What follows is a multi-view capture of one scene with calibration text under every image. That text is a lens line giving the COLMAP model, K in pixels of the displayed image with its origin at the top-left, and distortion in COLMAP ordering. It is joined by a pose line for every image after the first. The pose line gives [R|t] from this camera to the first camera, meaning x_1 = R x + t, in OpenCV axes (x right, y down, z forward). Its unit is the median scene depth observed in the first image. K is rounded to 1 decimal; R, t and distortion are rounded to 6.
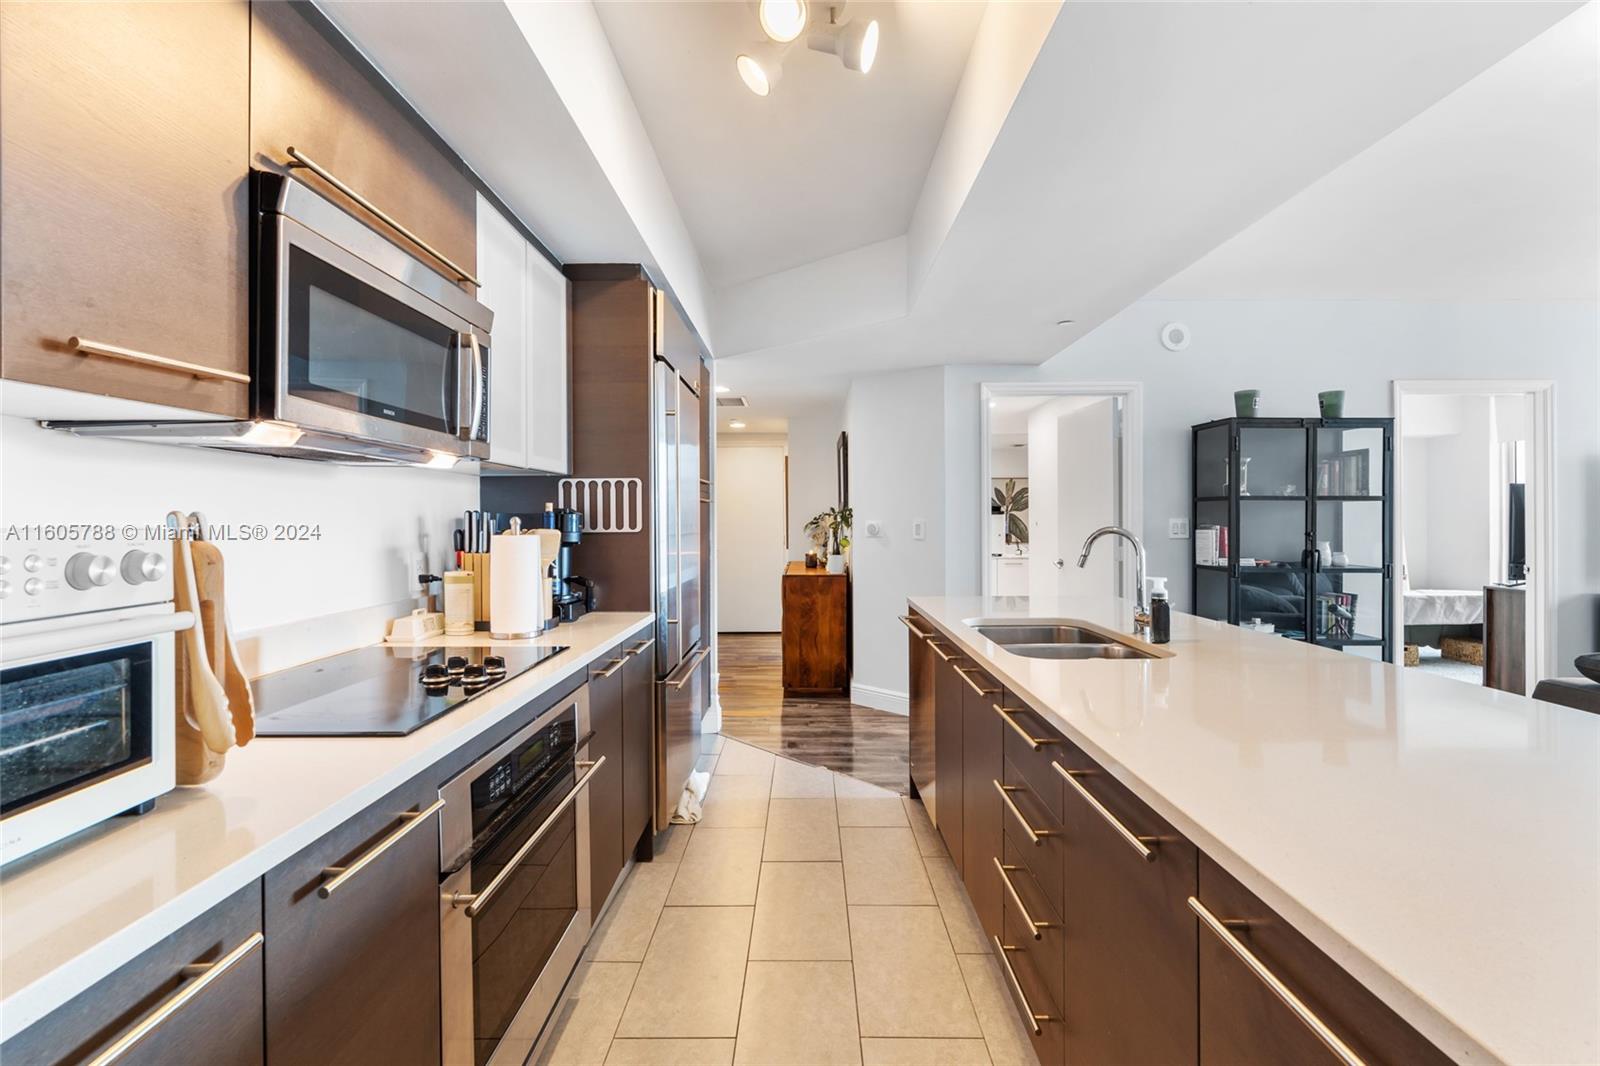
lens RADIAL K [[717.4, 0, 801.3], [0, 717.4, 527.7], [0, 0, 1]] dist [0.001741, -0.001366]
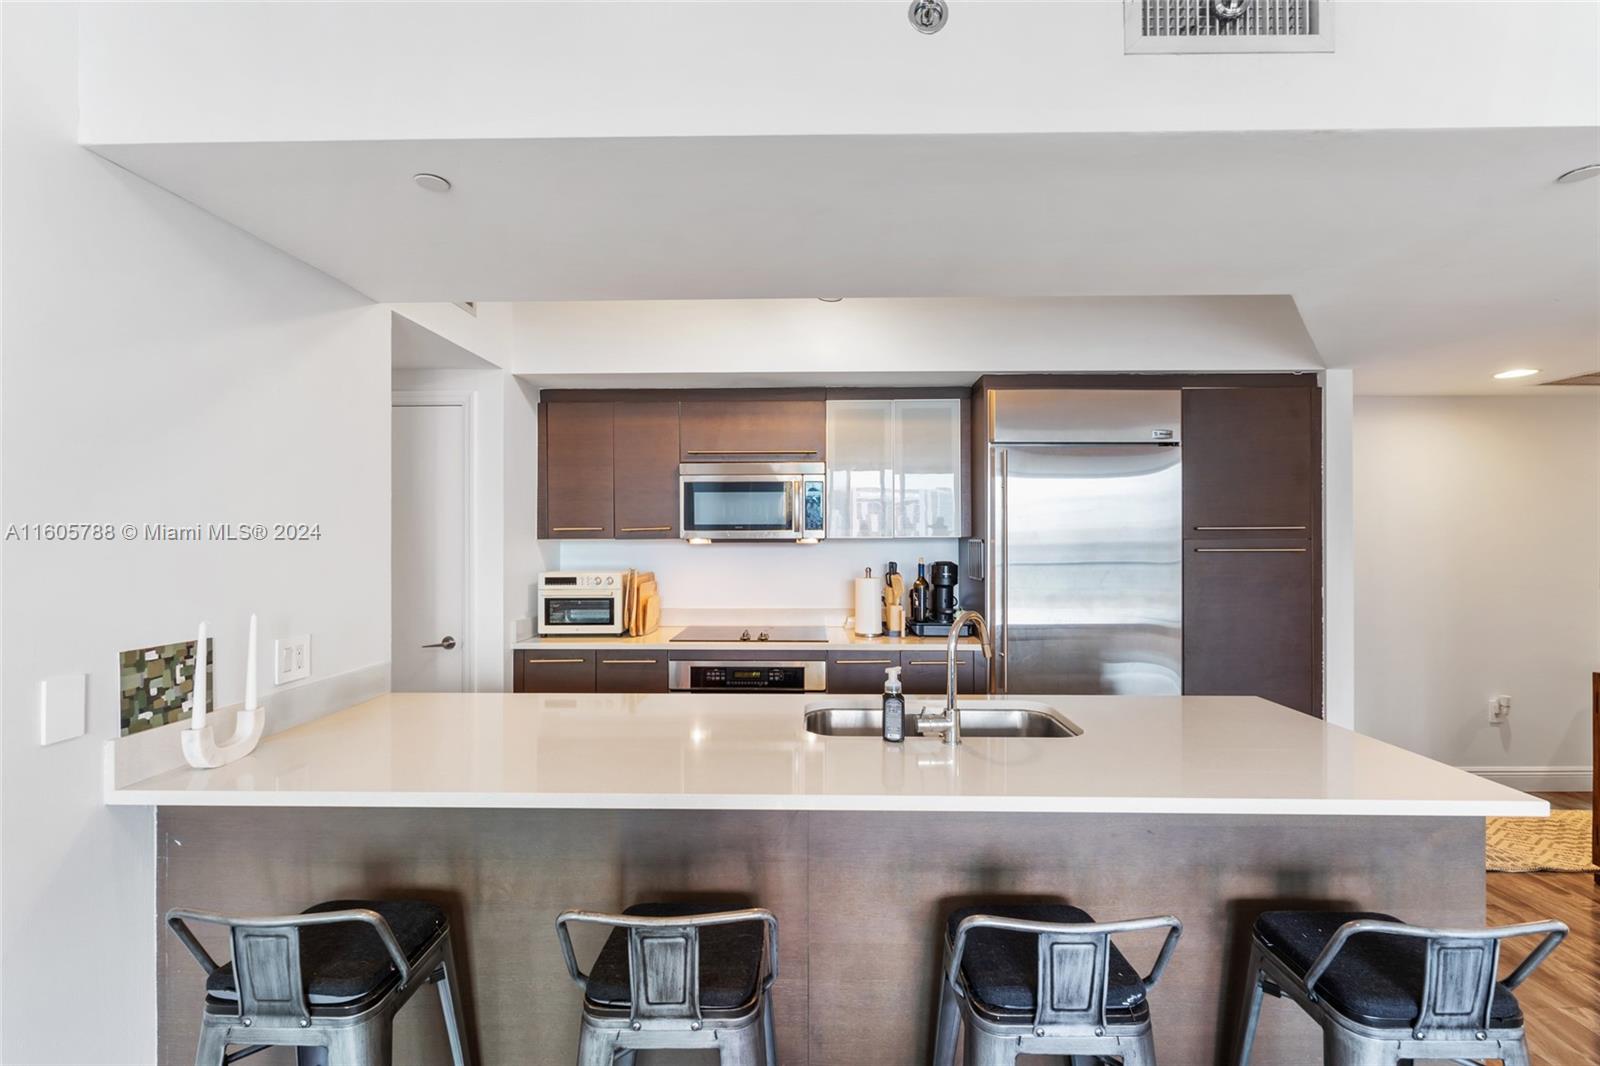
lens RADIAL K [[717.4, 0, 799.0], [0, 717.4, 535.2], [0, 0, 1]] dist [0.001741, -0.001366]
pose [[-0.003804, 0.003668, -0.999986, 3.472902], [-0.005168, 0.999980, 0.003688, -0.246212], [0.999979, 0.005181, -0.003785, 2.141786]]
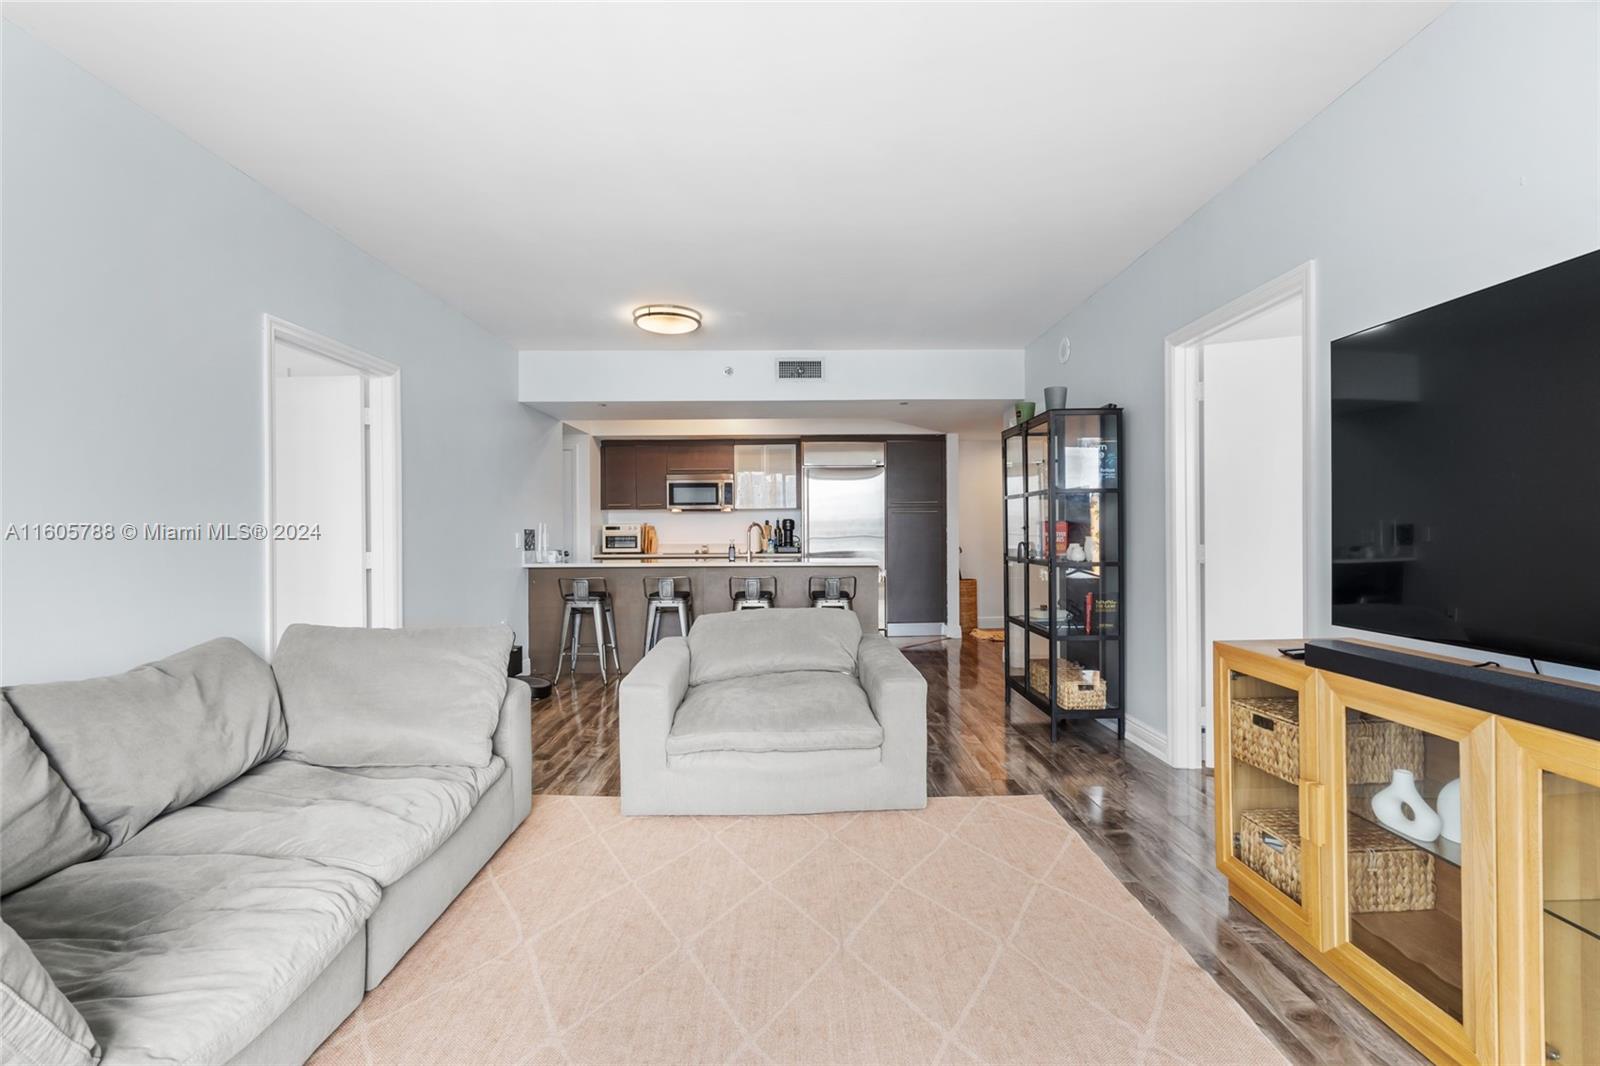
lens RADIAL K [[717.4, 0, 801.4], [0, 717.4, 528.7], [0, 0, 1]] dist [0.001741, -0.001366]
pose [[0.024004, -0.000140, -0.999712, 8.890999], [0.000050, 1.000000, -0.000139, 0.068830], [0.999712, -0.000046, 0.024004, 2.987918]]
